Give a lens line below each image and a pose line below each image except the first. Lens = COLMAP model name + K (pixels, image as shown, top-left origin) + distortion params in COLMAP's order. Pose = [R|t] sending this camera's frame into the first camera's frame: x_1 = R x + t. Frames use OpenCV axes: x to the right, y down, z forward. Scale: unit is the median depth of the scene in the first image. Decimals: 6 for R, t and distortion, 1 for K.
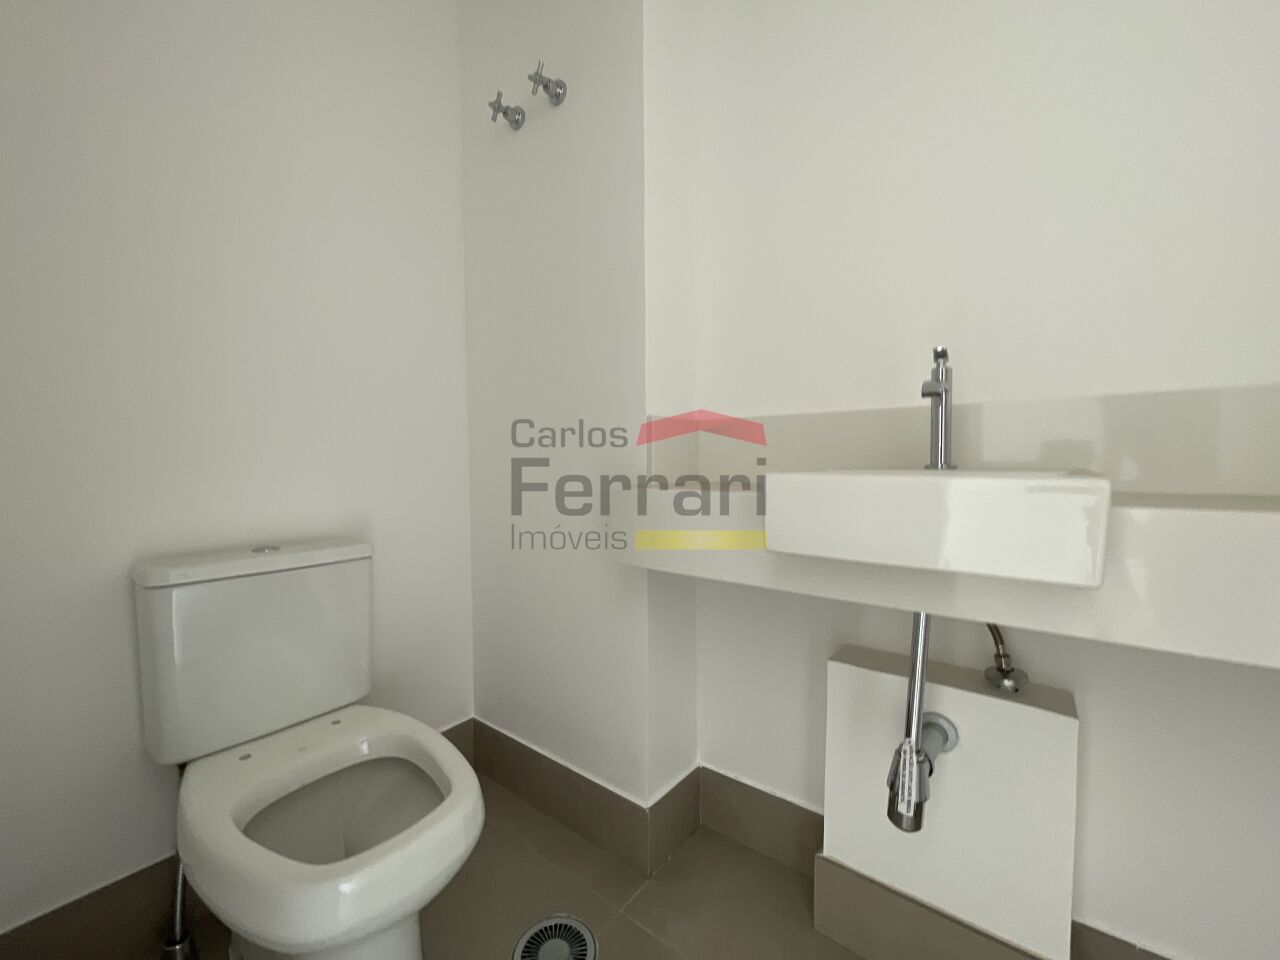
lens RADIAL K [[516.6, 0, 643.7], [0, 516.6, 483.0], [0, 0, 1]] dist [-0.003559, -0.000029]
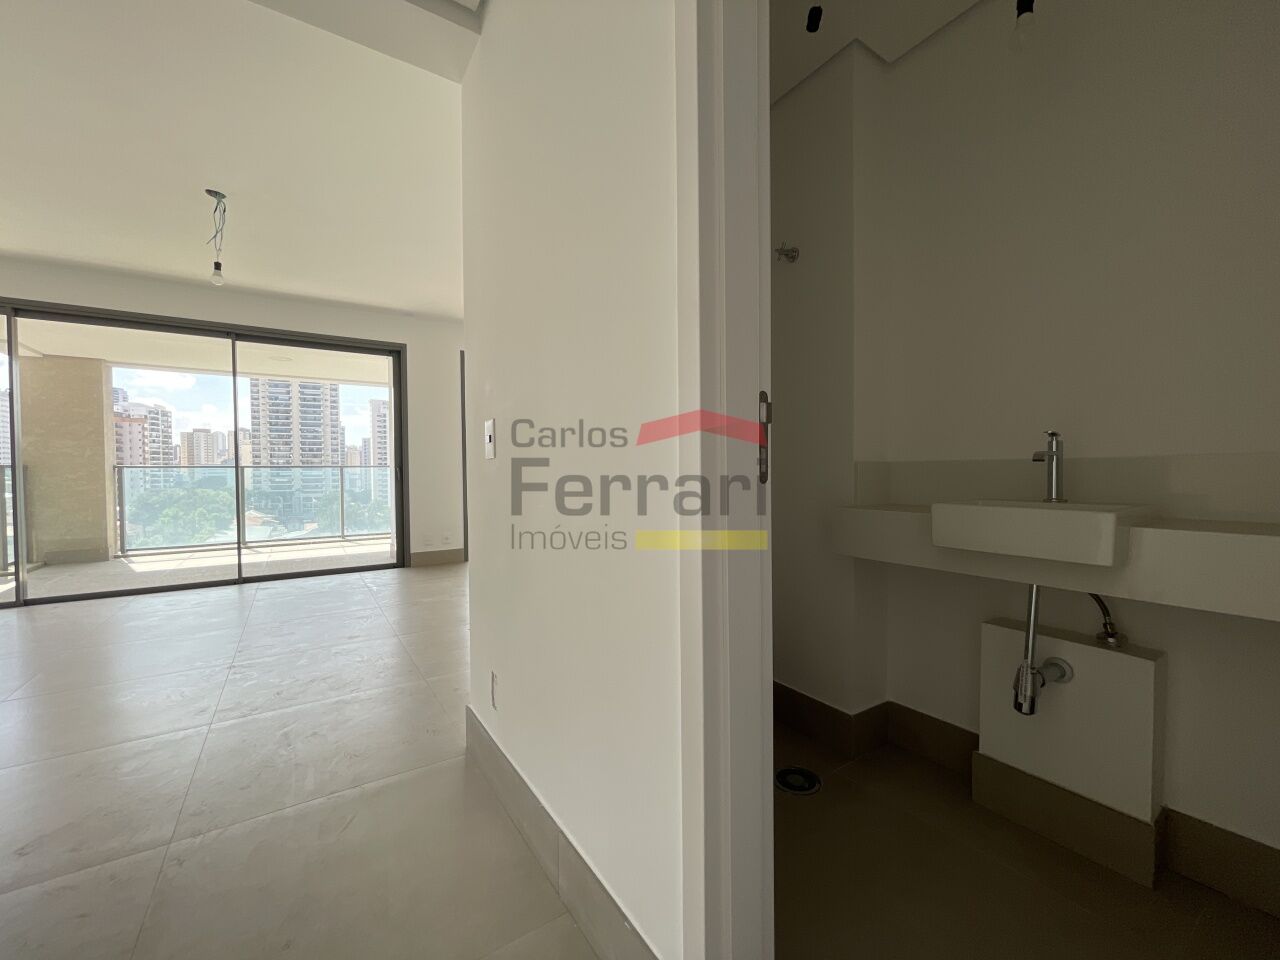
lens RADIAL K [[516.6, 0, 634.7], [0, 516.6, 478.9], [0, 0, 1]] dist [-0.003559, -0.000029]
pose [[0.940584, 0.009580, -0.339426, -0.119864], [-0.018979, 0.999523, -0.024382, -0.033944], [0.339030, 0.029376, 0.940317, -0.954794]]
